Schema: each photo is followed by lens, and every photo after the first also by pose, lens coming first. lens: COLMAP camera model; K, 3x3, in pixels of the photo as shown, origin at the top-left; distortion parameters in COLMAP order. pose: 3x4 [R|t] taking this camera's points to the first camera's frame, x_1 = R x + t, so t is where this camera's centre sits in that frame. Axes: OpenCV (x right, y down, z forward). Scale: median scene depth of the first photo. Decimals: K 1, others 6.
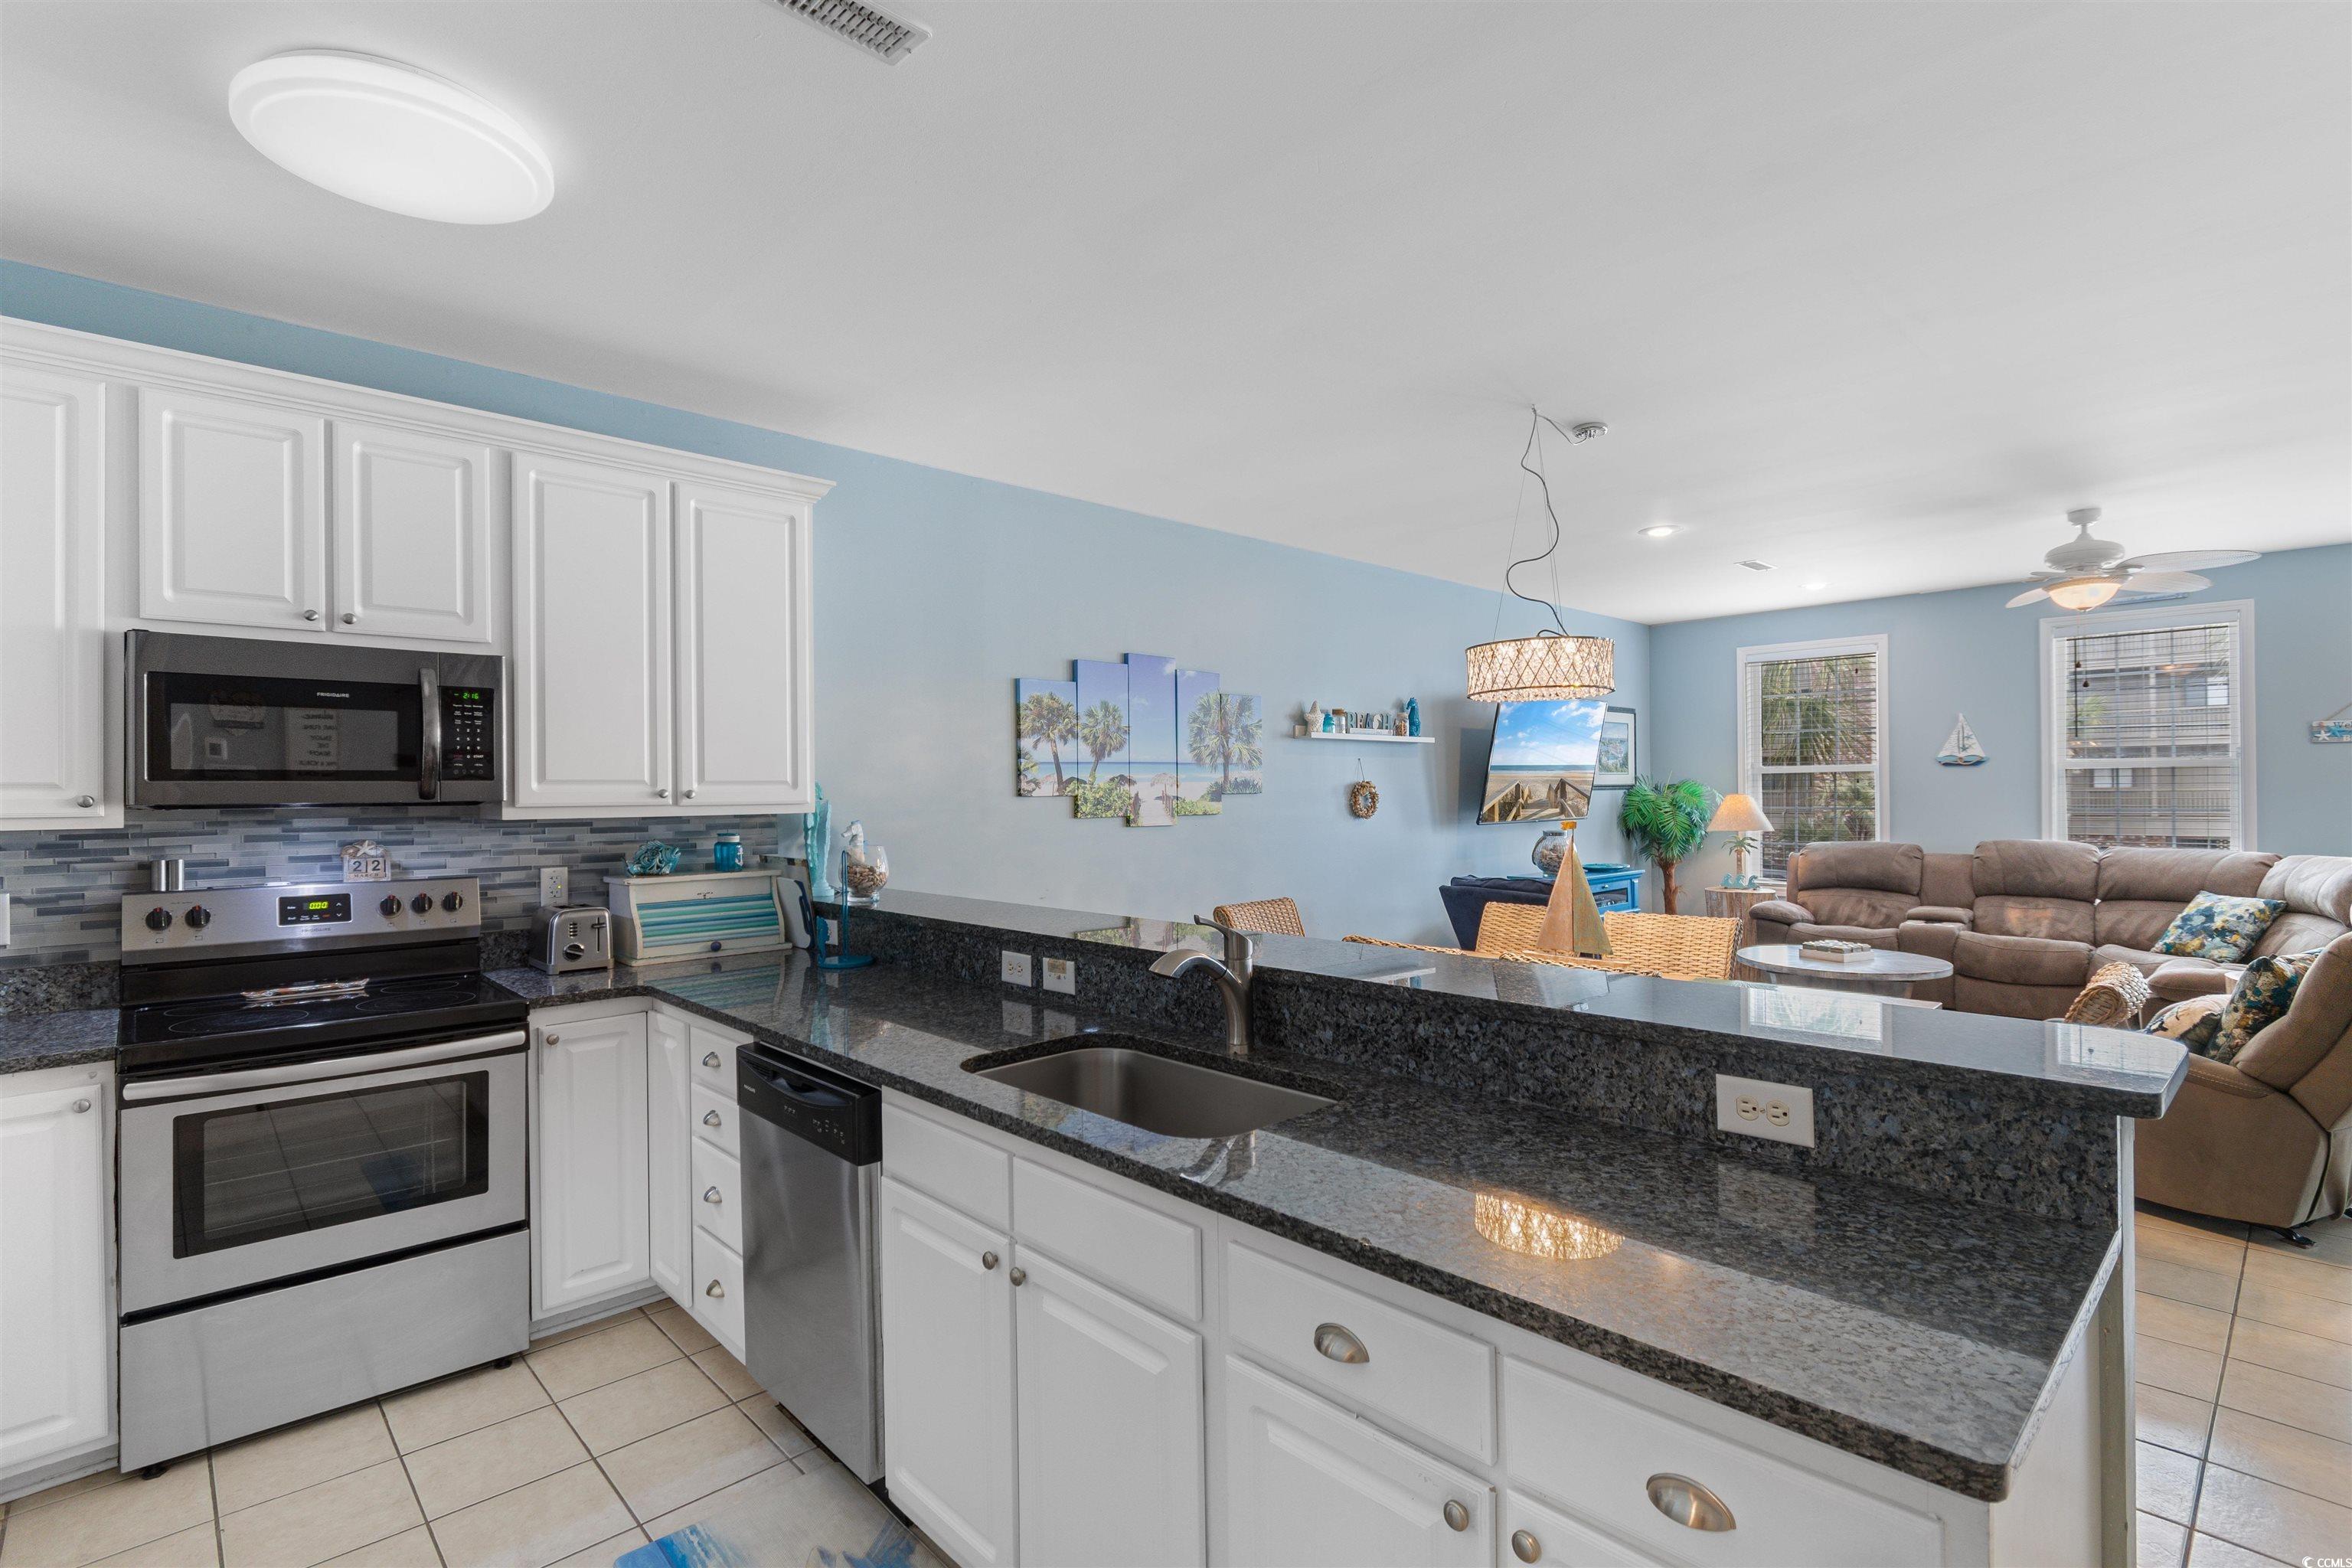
lens RADIAL K [[1113.8, 0, 1225.7], [0, 1113.8, 785.5], [0, 0, 1]] dist [-0.000758, -0.001916]
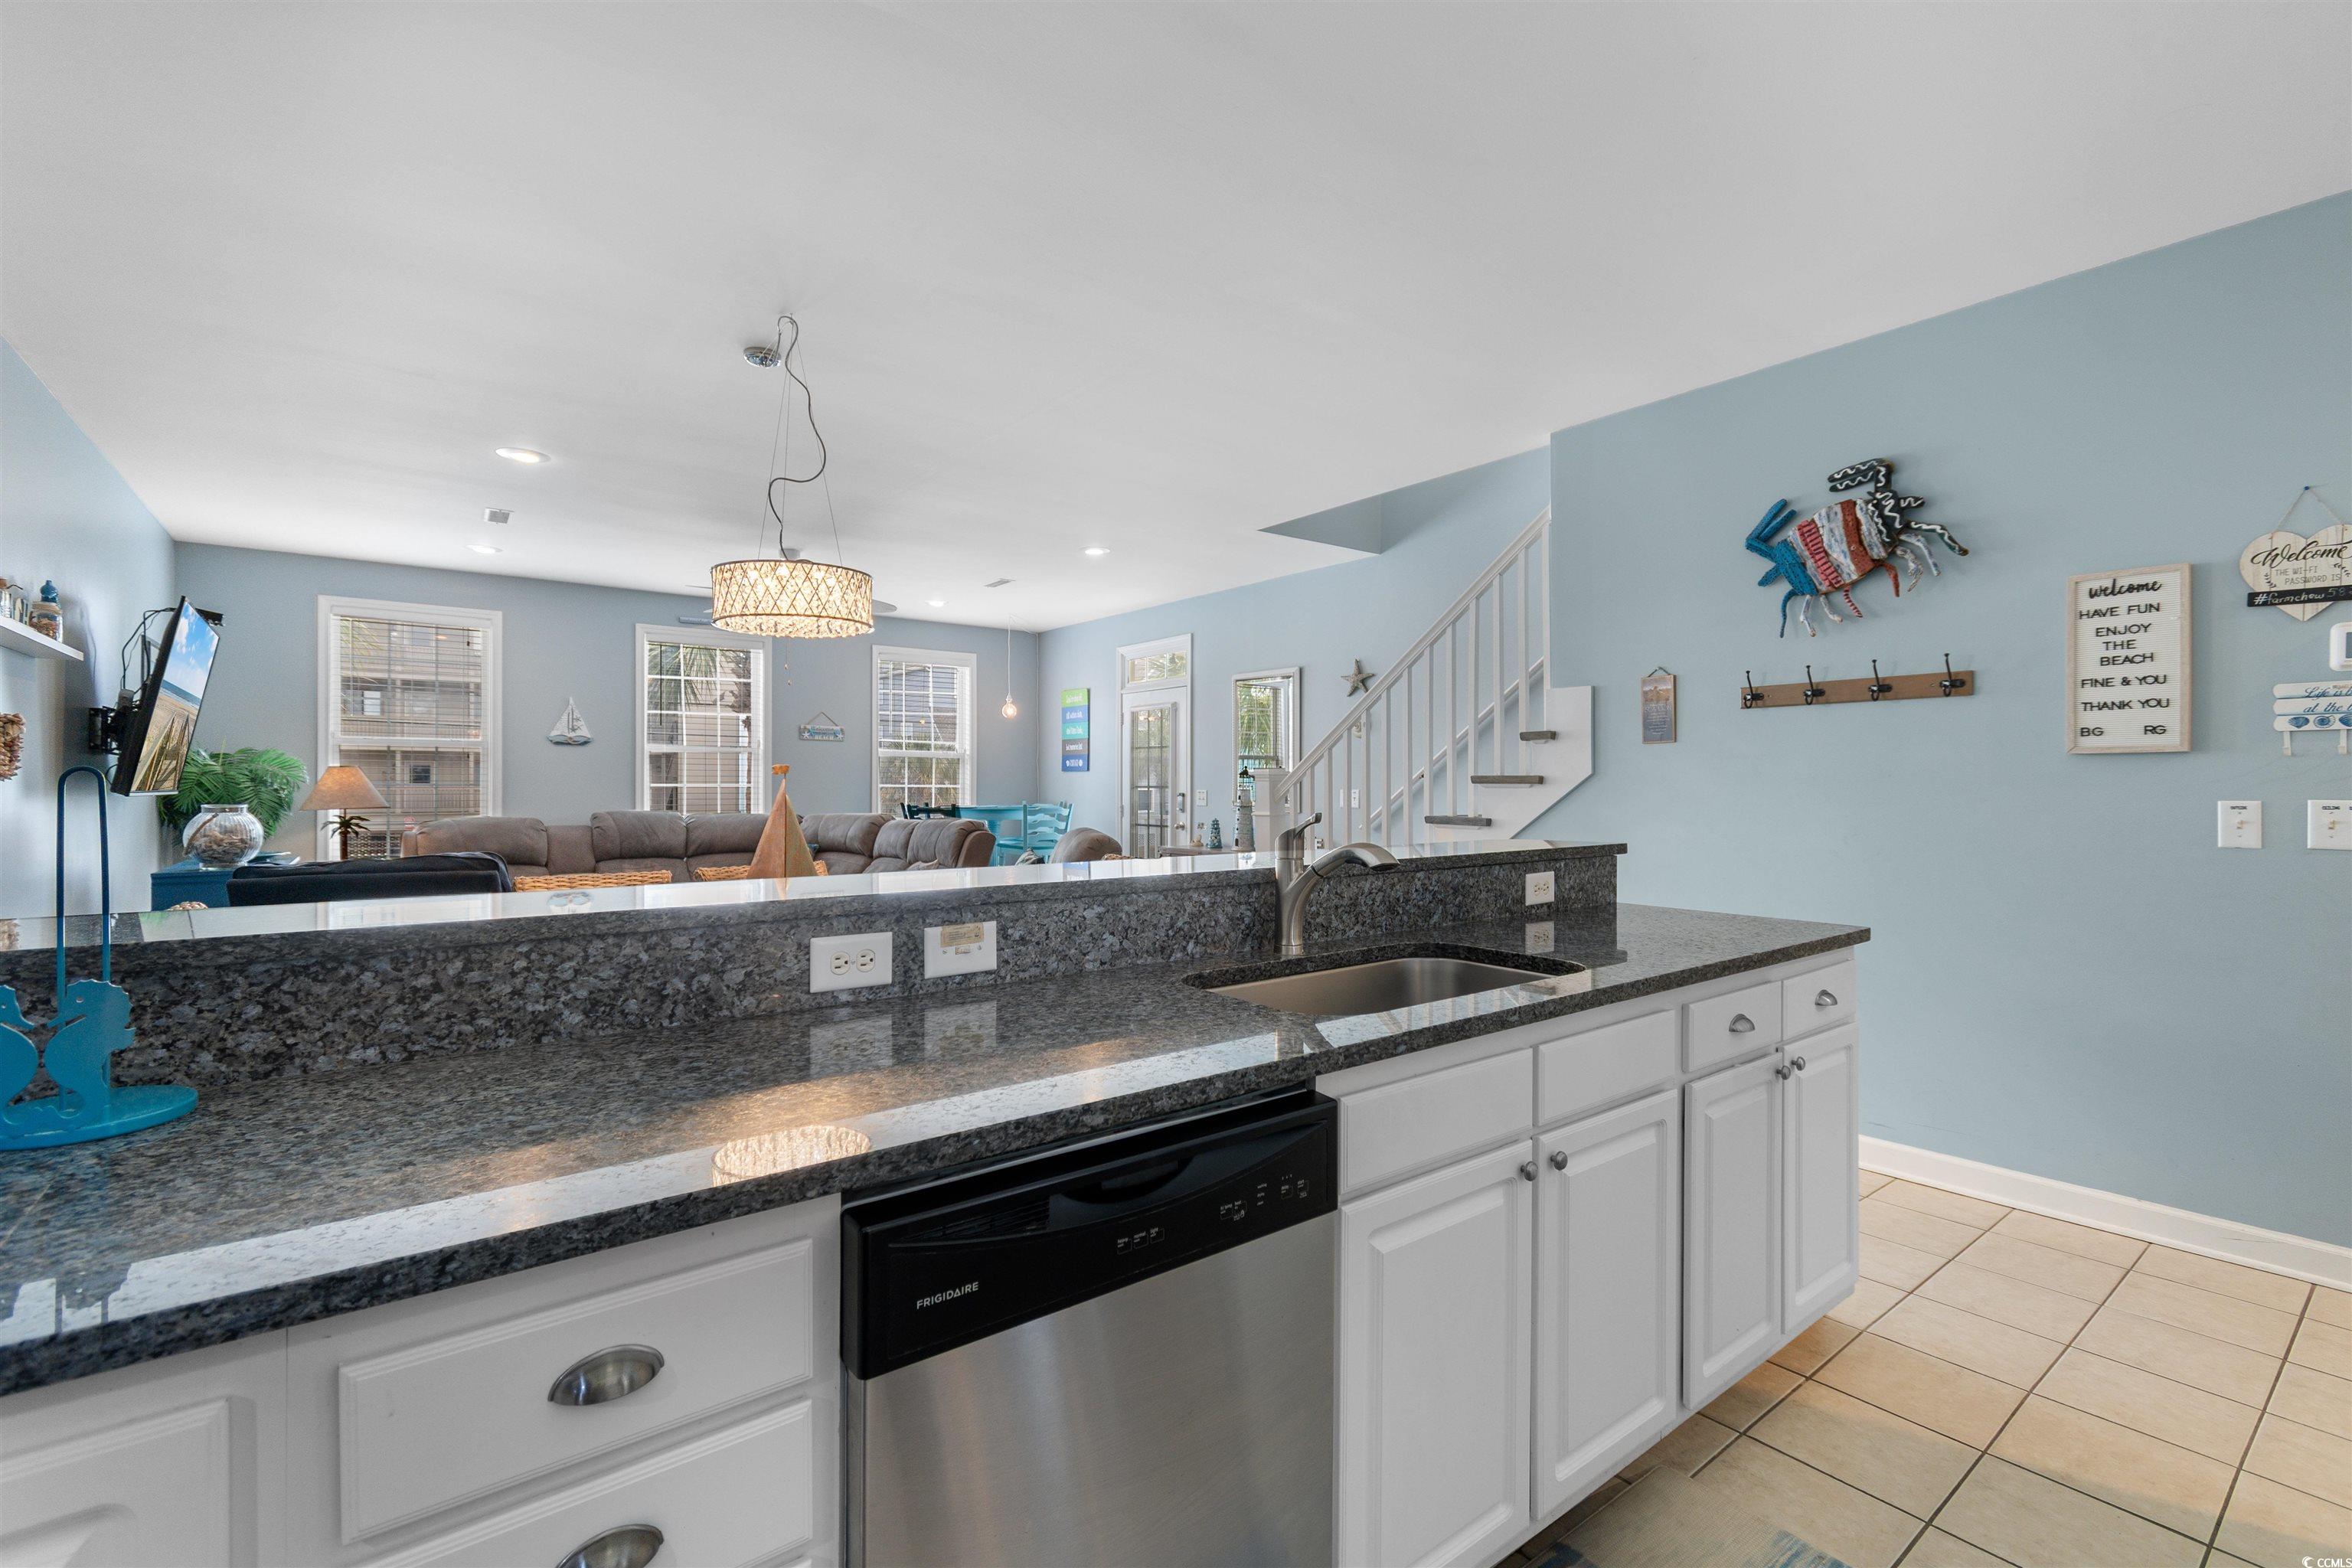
lens RADIAL K [[1027.3, 0, 1172.7], [0, 1027.3, 797.7], [0, 0, 1]] dist [0.001850, -0.000161]
pose [[0.108916, -0.000653, 0.994051, -0.735843], [-0.004275, 0.999990, 0.001126, 0.081349], [-0.994042, -0.004373, 0.108912, 0.815641]]
